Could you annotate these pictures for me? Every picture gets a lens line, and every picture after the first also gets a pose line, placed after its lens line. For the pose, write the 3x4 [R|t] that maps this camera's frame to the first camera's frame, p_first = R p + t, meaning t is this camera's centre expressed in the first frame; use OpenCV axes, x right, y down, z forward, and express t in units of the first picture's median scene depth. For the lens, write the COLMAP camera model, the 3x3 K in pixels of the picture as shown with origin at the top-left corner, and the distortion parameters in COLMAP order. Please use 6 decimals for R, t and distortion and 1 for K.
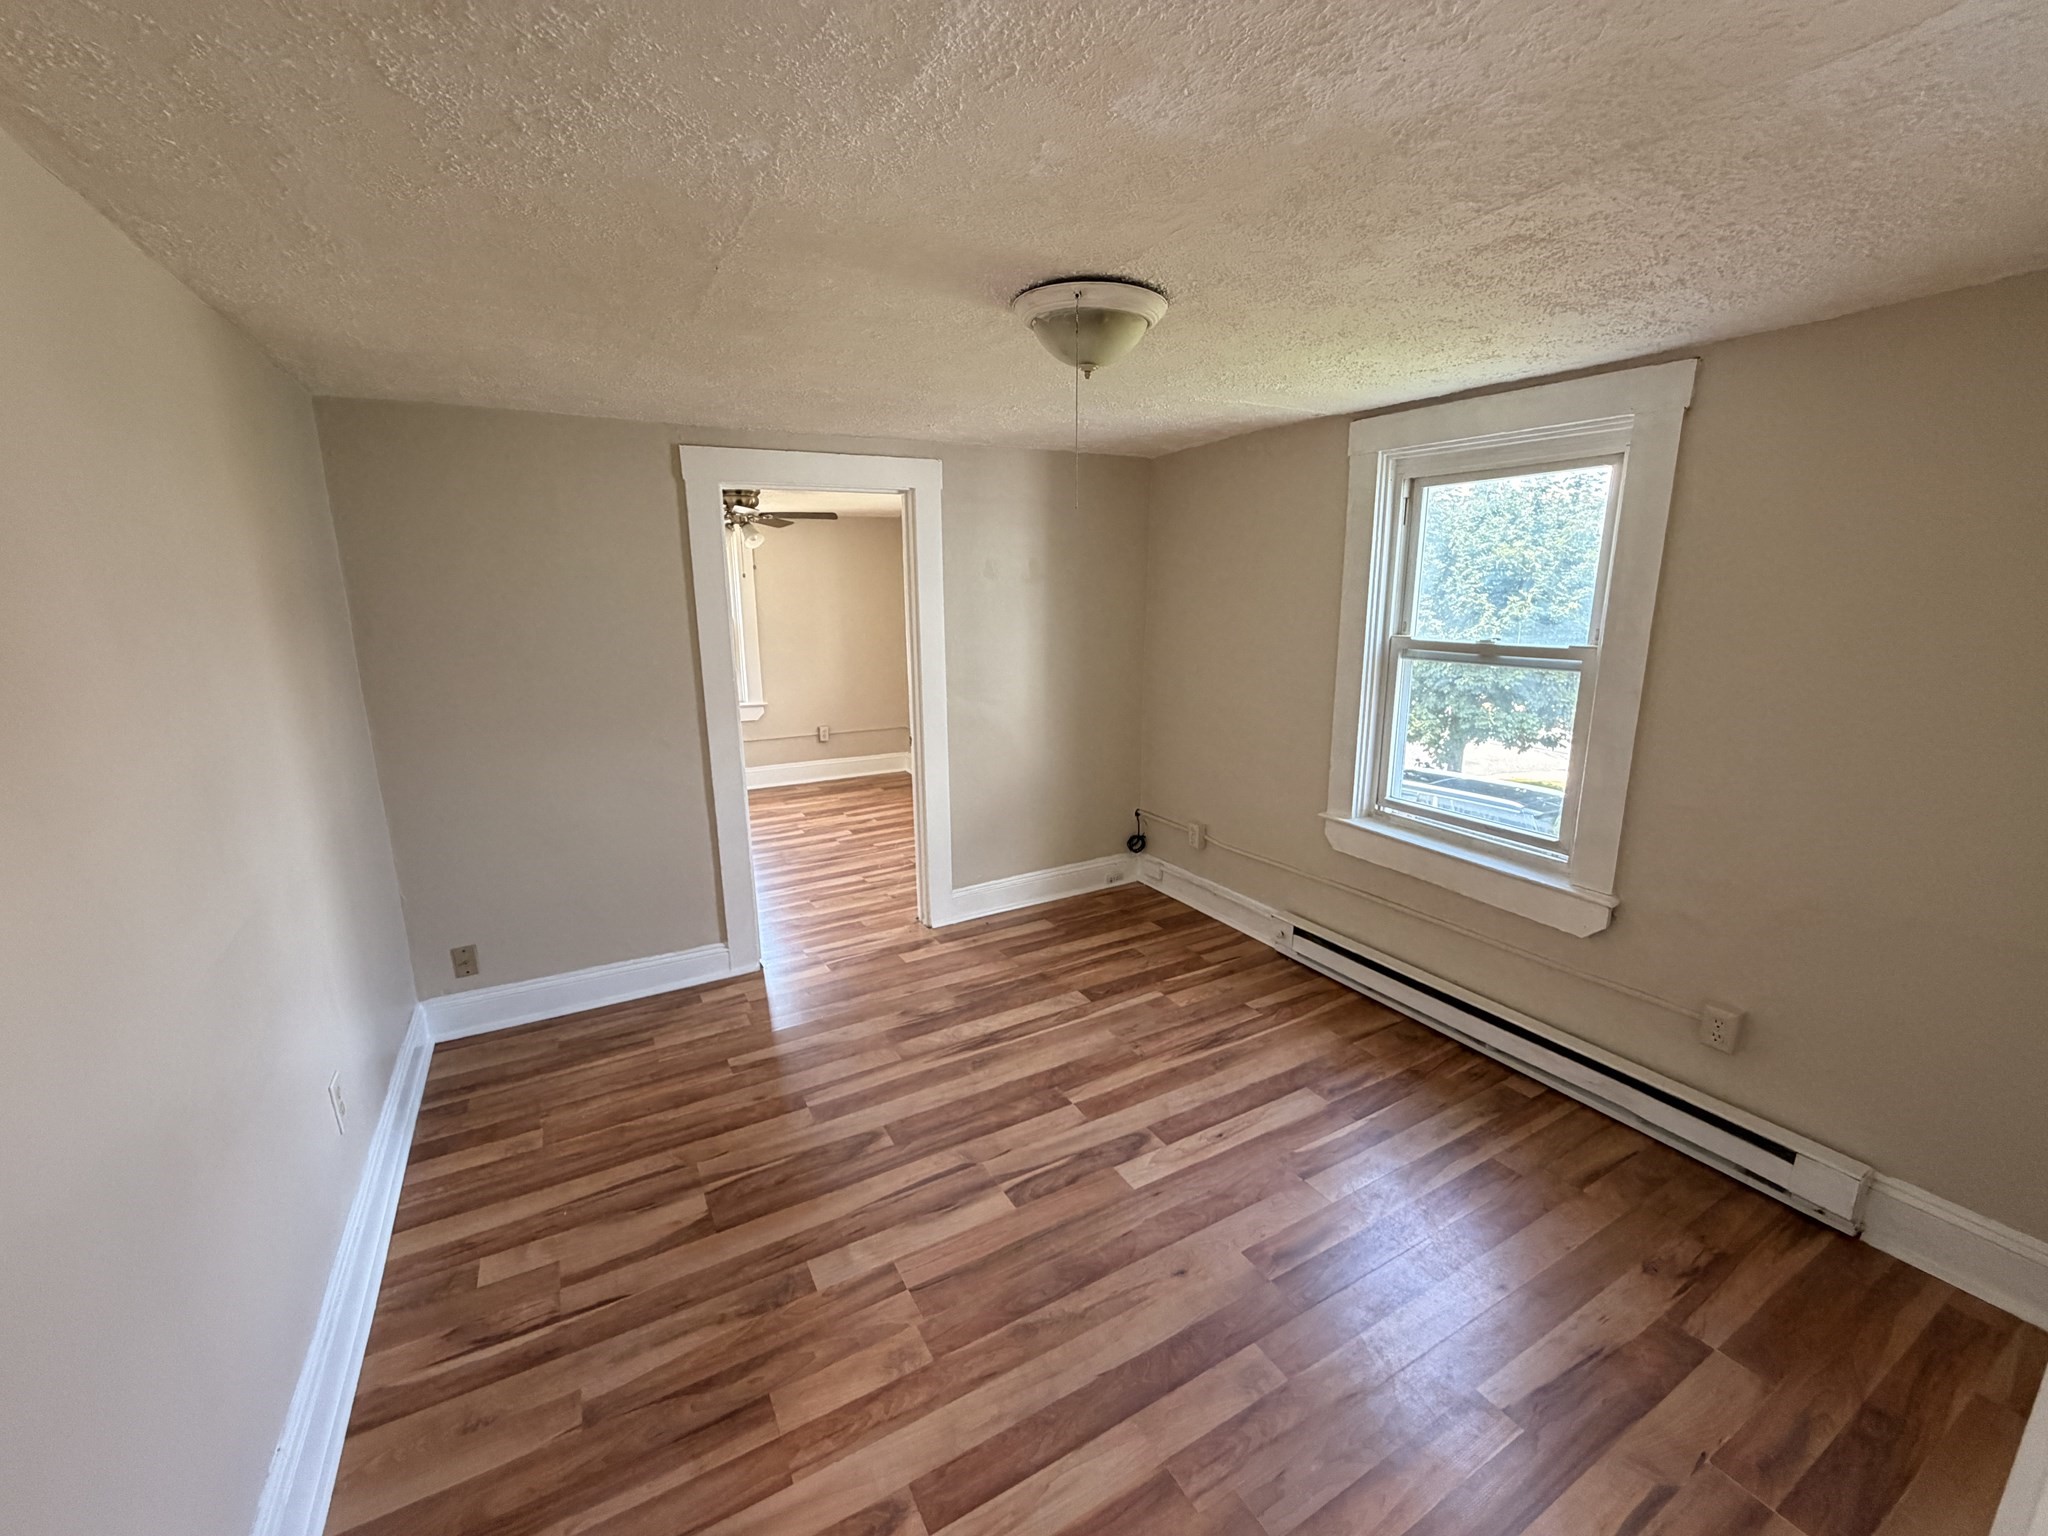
lens RADIAL K [[817.0, 0, 1036.7], [0, 817.0, 761.9], [0, 0, 1]] dist [-0.000605, 0.000069]
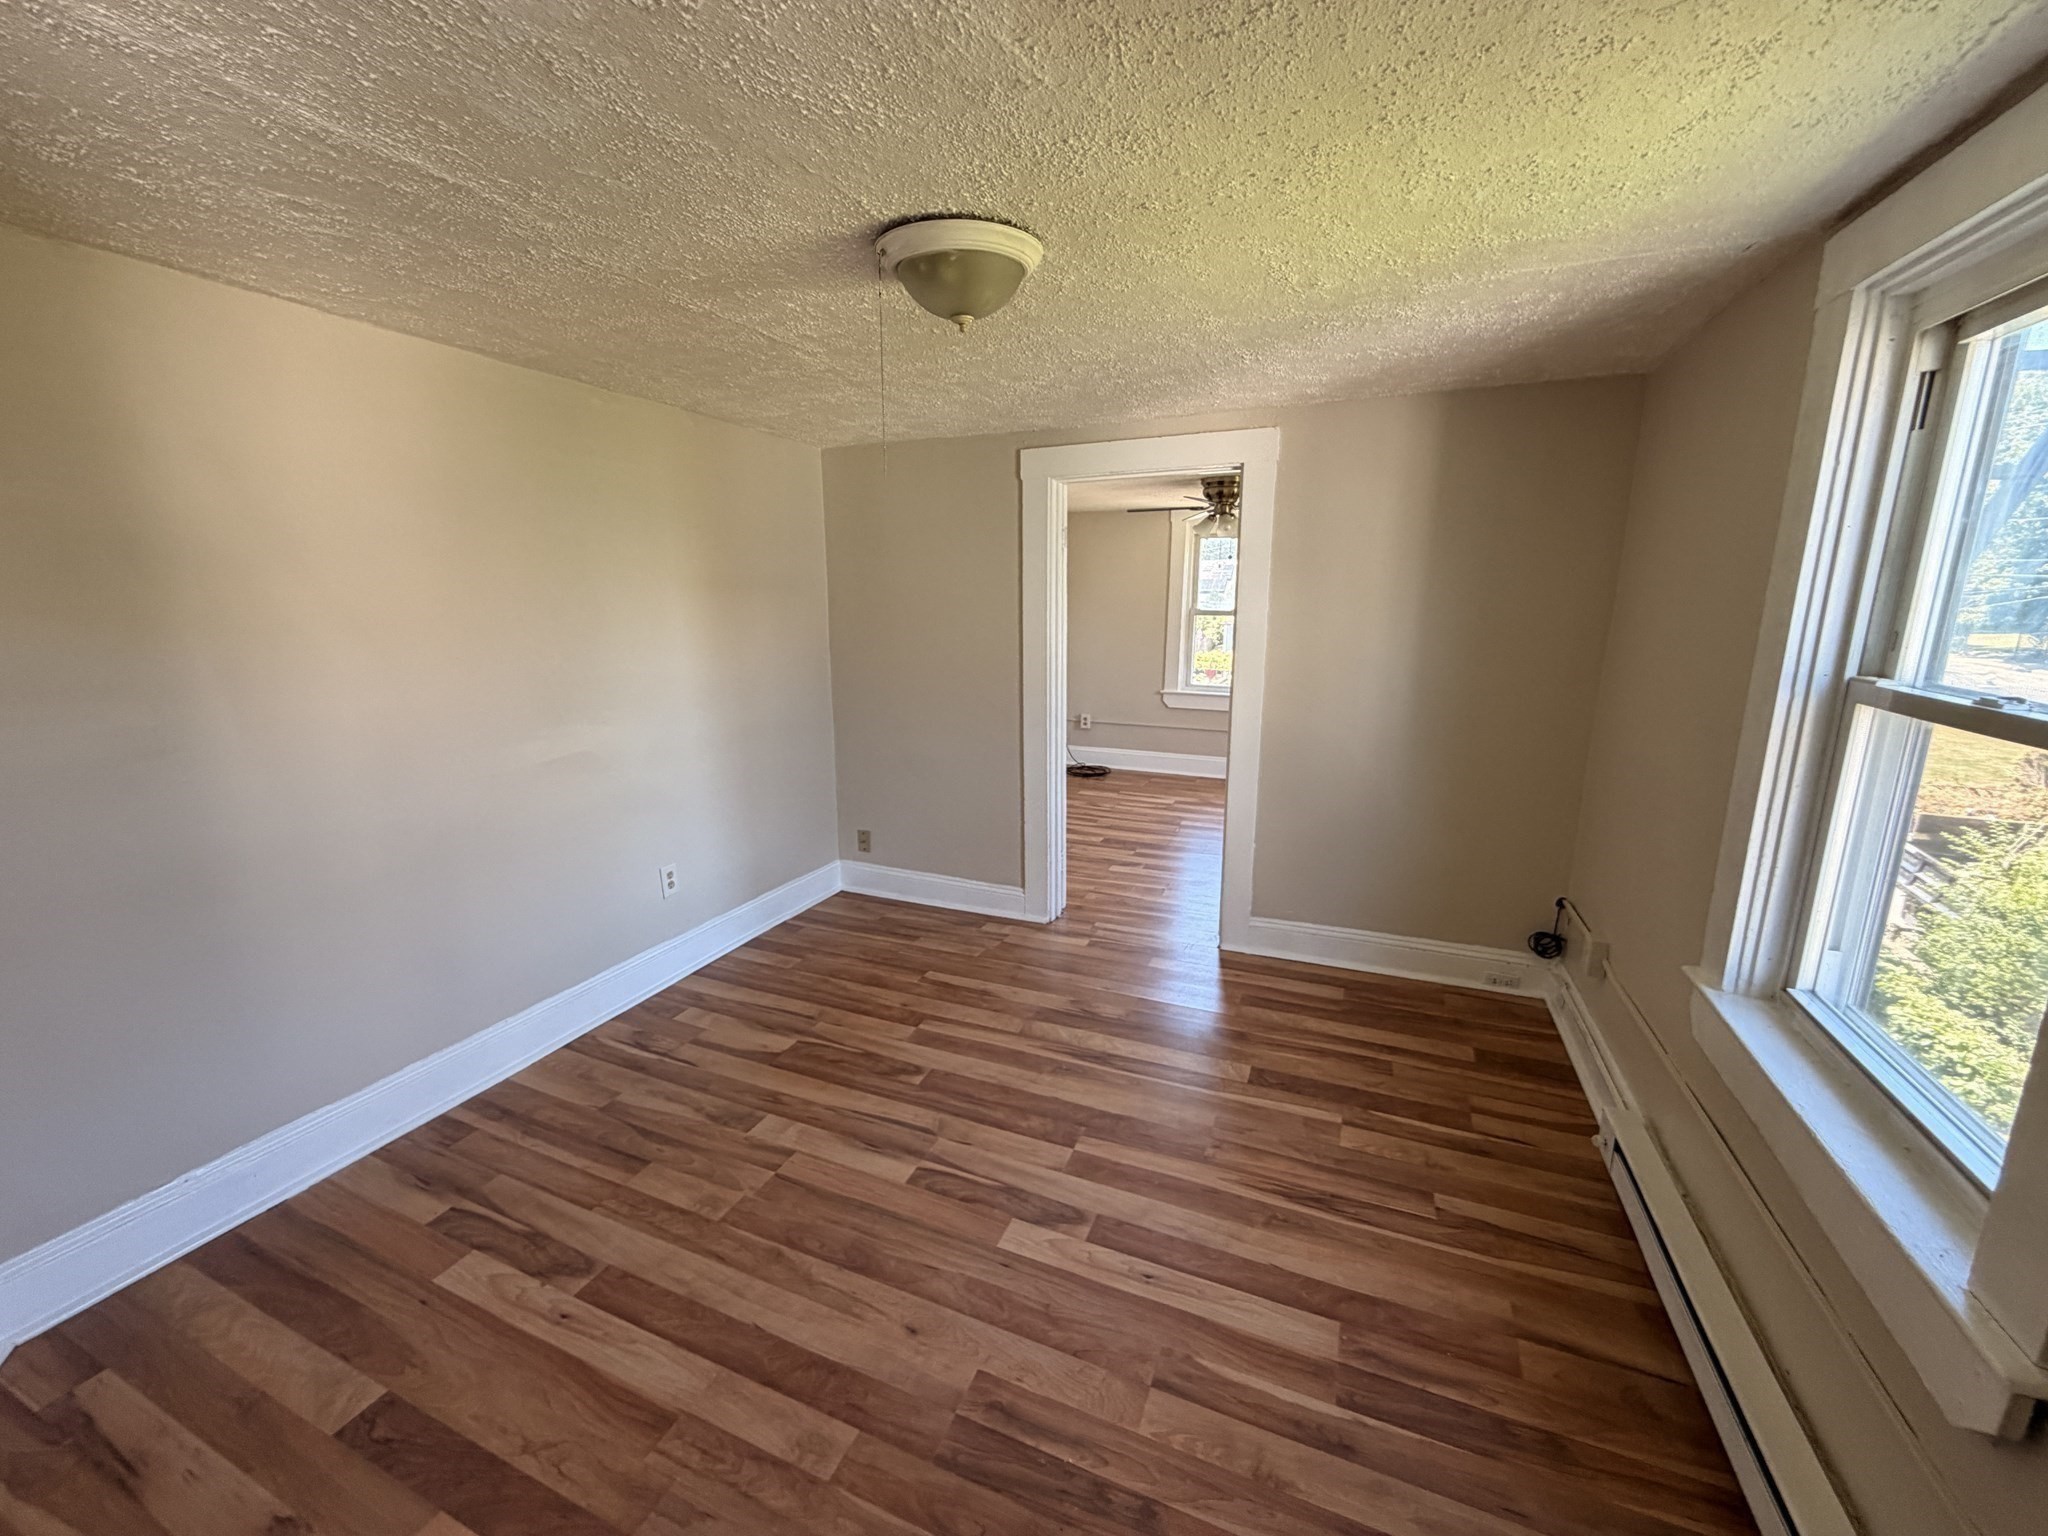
lens RADIAL K [[817.0, 0, 1007.5], [0, 817.0, 763.8], [0, 0, 1]] dist [-0.000605, 0.000069]
pose [[0.609799, 0.172107, -0.773644, 0.621087], [-0.167762, 0.982048, 0.086236, -0.059185], [0.774597, 0.077202, 0.627725, 0.354856]]
